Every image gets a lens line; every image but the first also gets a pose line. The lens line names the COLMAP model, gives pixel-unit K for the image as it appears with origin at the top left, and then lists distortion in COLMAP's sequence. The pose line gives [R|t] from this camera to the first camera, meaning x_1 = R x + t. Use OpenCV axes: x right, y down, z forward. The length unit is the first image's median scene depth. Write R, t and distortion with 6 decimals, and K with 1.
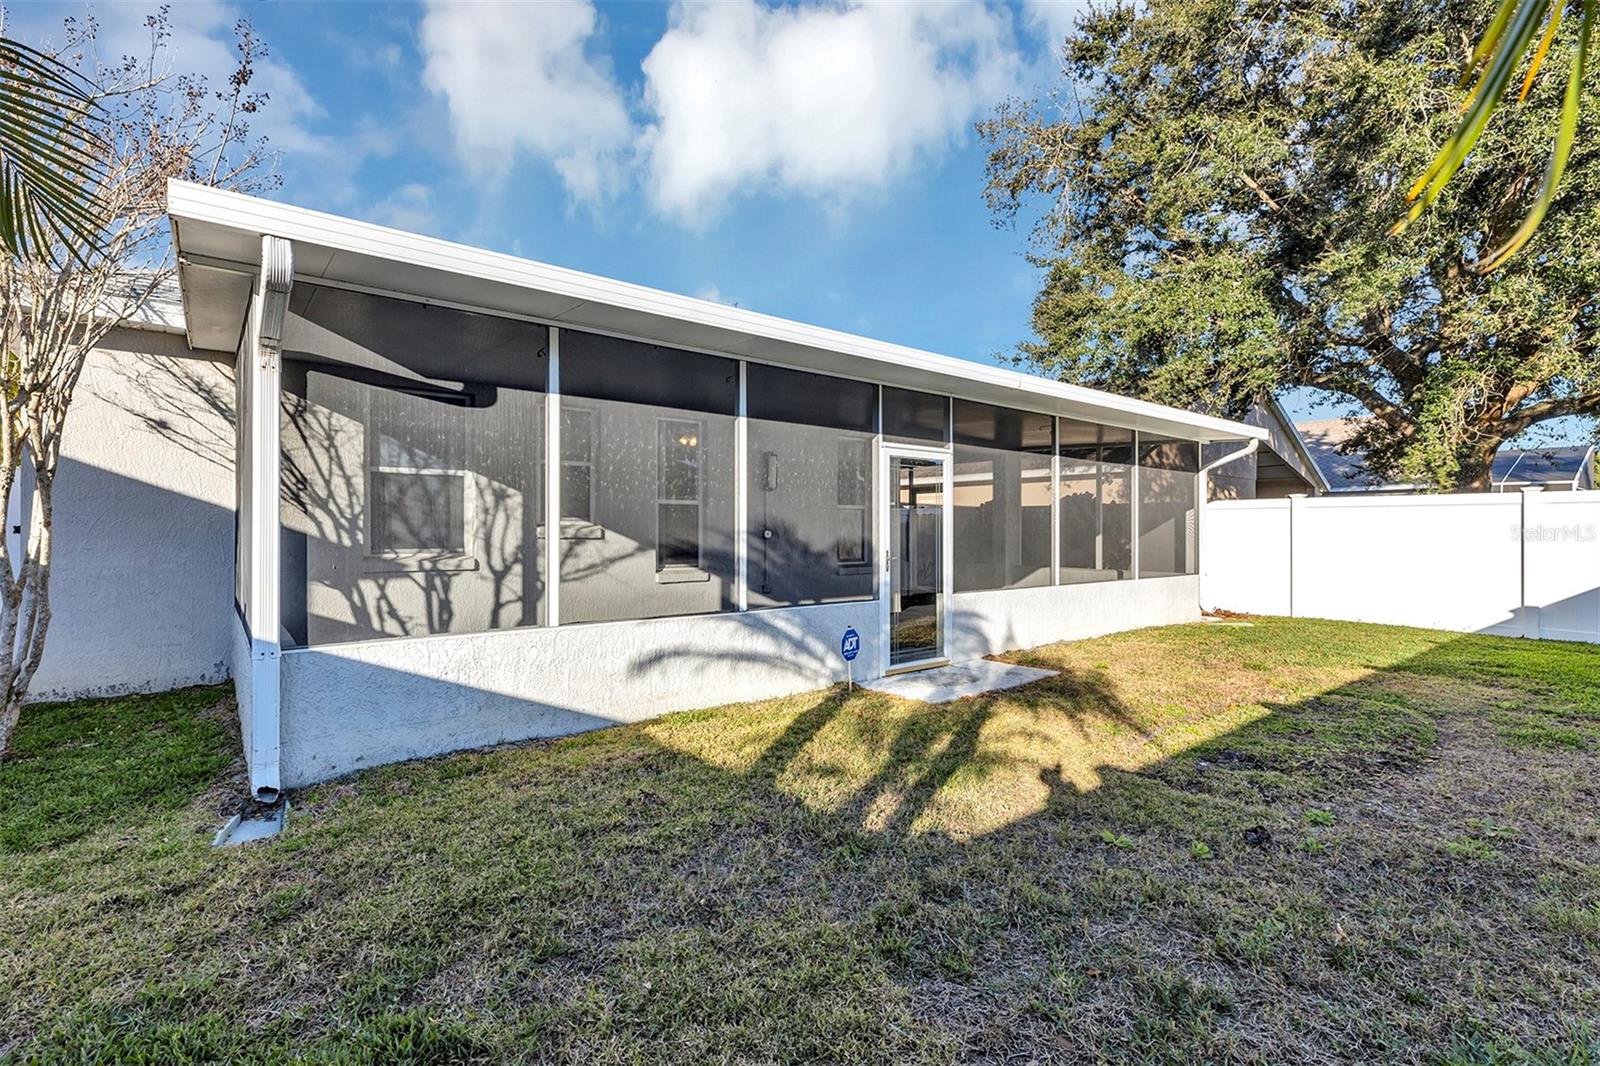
lens RADIAL K [[737.8, 0, 805.5], [0, 737.8, 535.9], [0, 0, 1]] dist [0.005555, 0.000684]
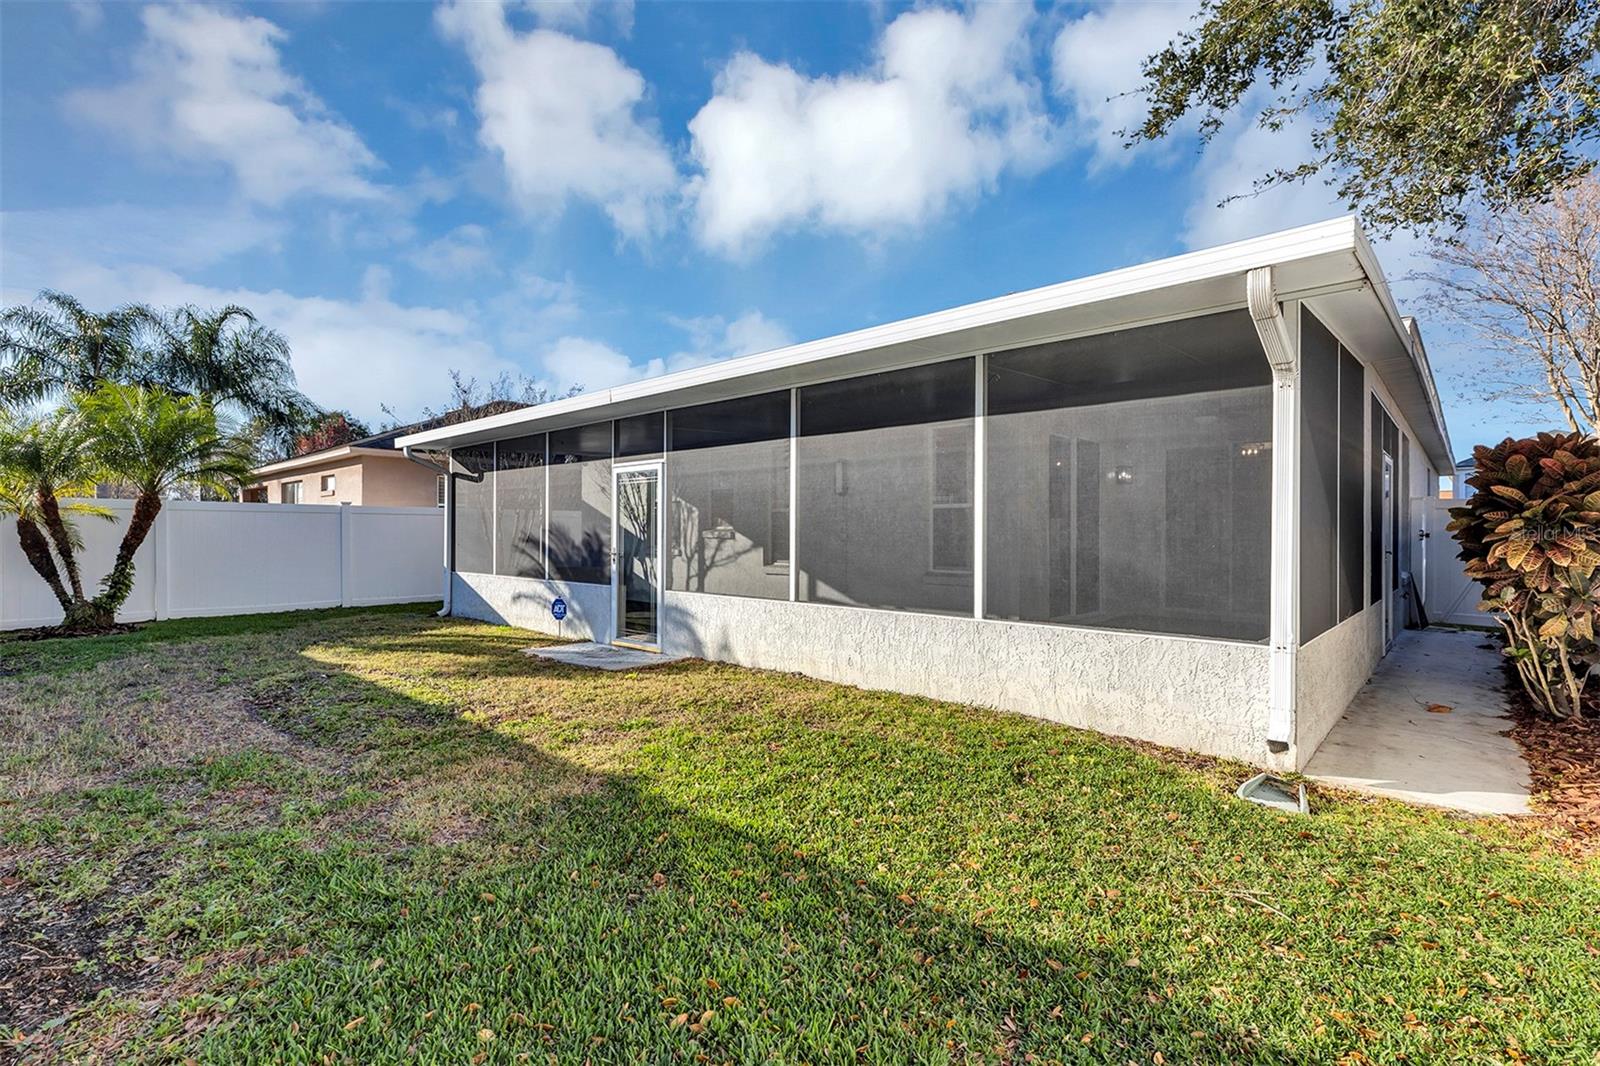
lens RADIAL K [[737.8, 0, 804.7], [0, 737.8, 529.0], [0, 0, 1]] dist [0.005555, 0.000684]
pose [[0.147022, -0.007238, -0.989107, 1.262982], [-0.012563, 0.999879, -0.009184, -0.003945], [0.989053, 0.013777, 0.146913, 0.996443]]
